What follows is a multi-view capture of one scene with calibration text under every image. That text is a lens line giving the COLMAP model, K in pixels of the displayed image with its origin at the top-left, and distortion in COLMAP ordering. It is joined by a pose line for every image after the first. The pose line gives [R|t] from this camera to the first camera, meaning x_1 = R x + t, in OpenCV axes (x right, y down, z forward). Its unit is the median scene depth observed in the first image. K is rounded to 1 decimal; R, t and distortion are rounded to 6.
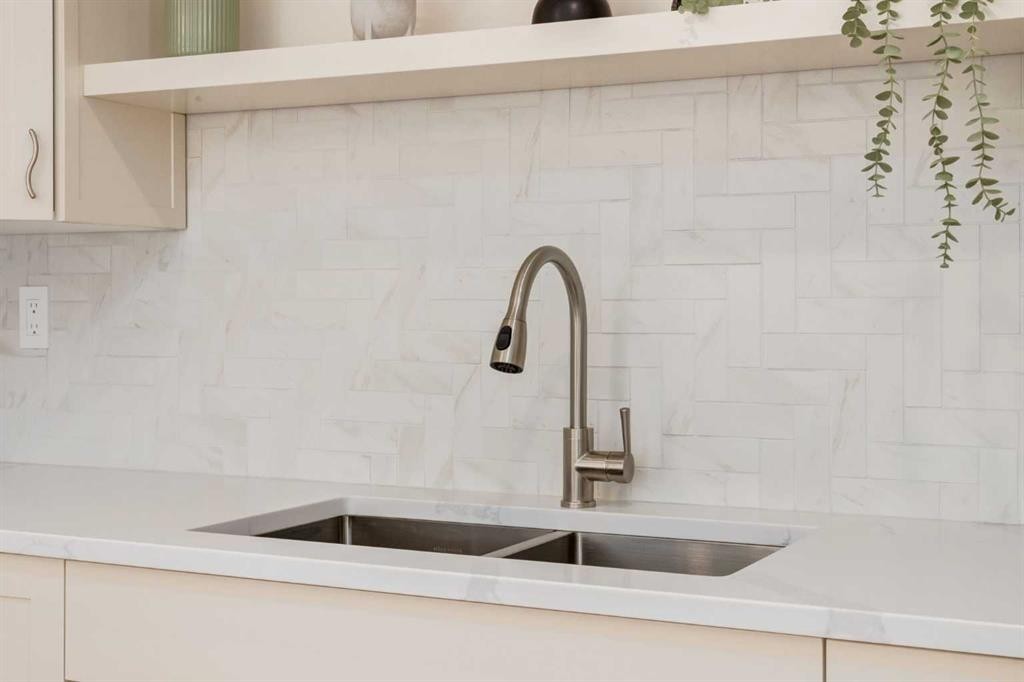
lens RADIAL K [[1516.0, 0, 503.7], [0, 1516.0, 330.8], [0, 0, 1]] dist [-0.001173, 0.000000]
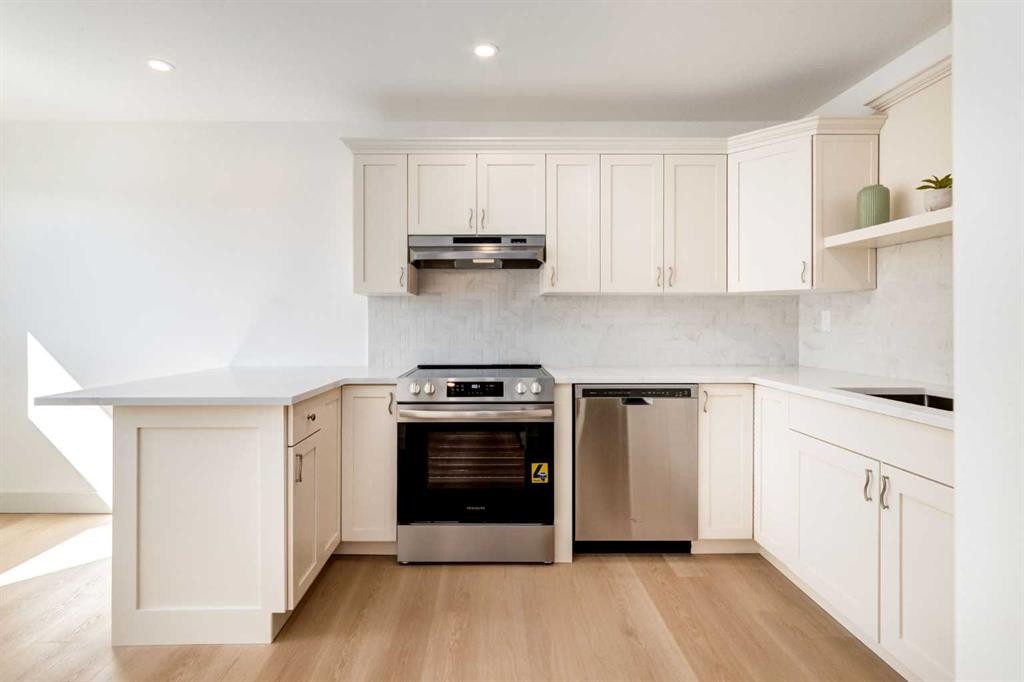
lens RADIAL K [[481.3, 0, 493.0], [0, 481.3, 324.5], [0, 0, 1]] dist [0.002340, -0.000695]
pose [[0.455408, 0.003345, -0.890277, 0.312600], [-0.015109, 0.999878, -0.003972, 0.015911], [0.890155, 0.015259, 0.455403, -0.048540]]
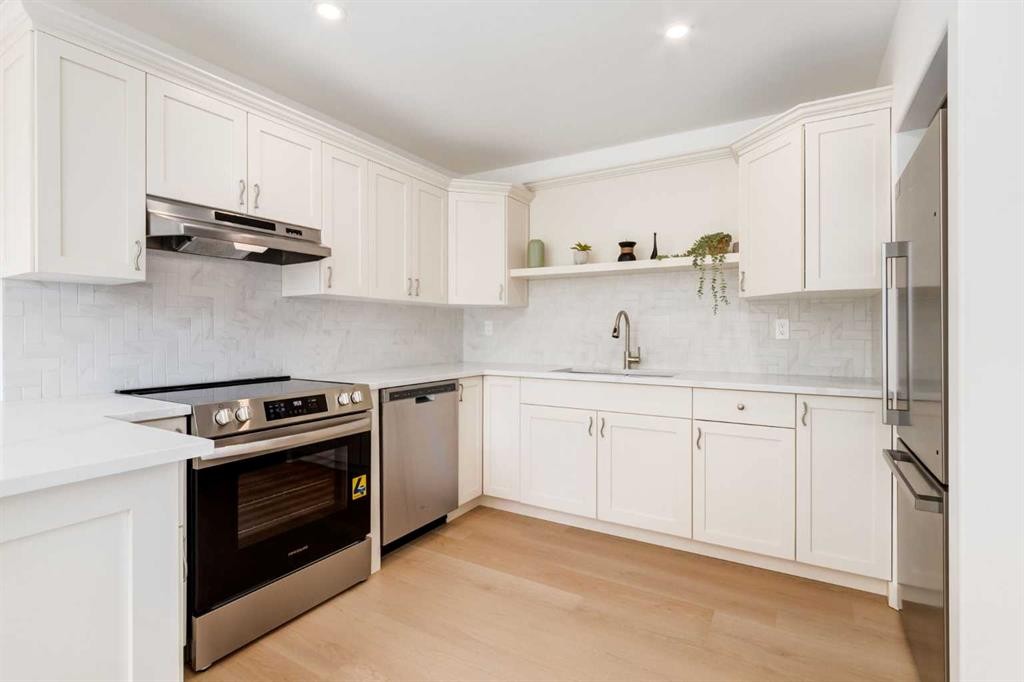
lens RADIAL K [[488.7, 0, 511.3], [0, 488.7, 331.8], [0, 0, 1]] dist [-0.002582, 0.000698]
pose [[0.997293, 0.002272, -0.073498, -0.183806], [-0.003538, 0.999848, -0.017097, 0.031661], [0.073448, 0.017311, 0.997149, -0.449500]]
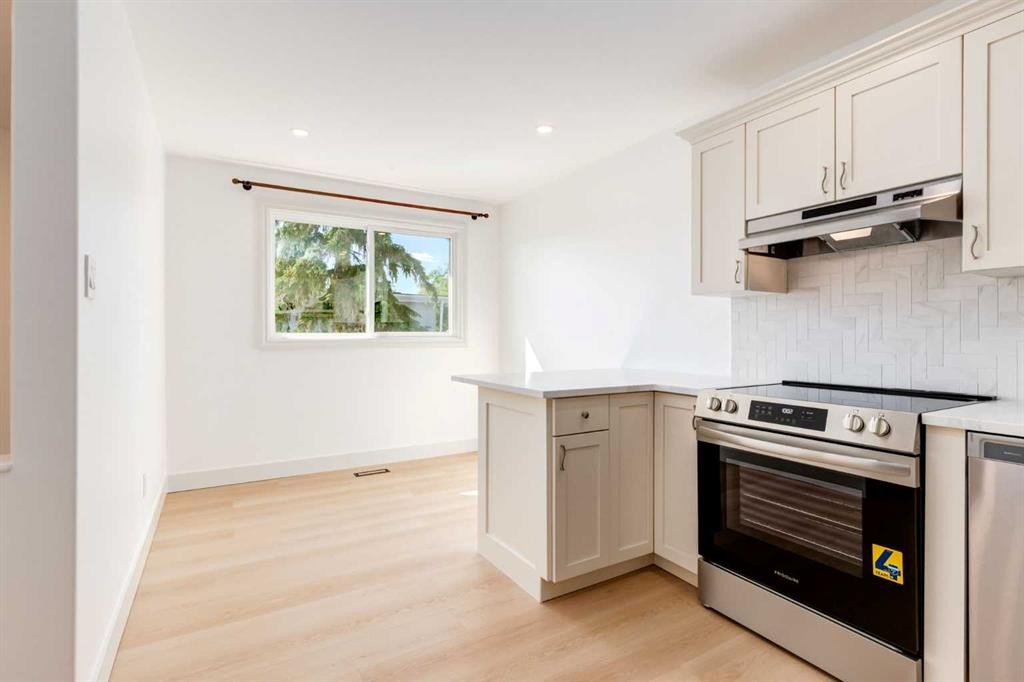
lens RADIAL K [[488.7, 0, 513.3], [0, 488.7, 335.8], [0, 0, 1]] dist [-0.002582, 0.000698]
pose [[-0.532829, 0.004594, -0.846211, 0.256974], [-0.012070, 0.999842, 0.013028, 0.021551], [0.846137, 0.017156, -0.532689, 0.435657]]
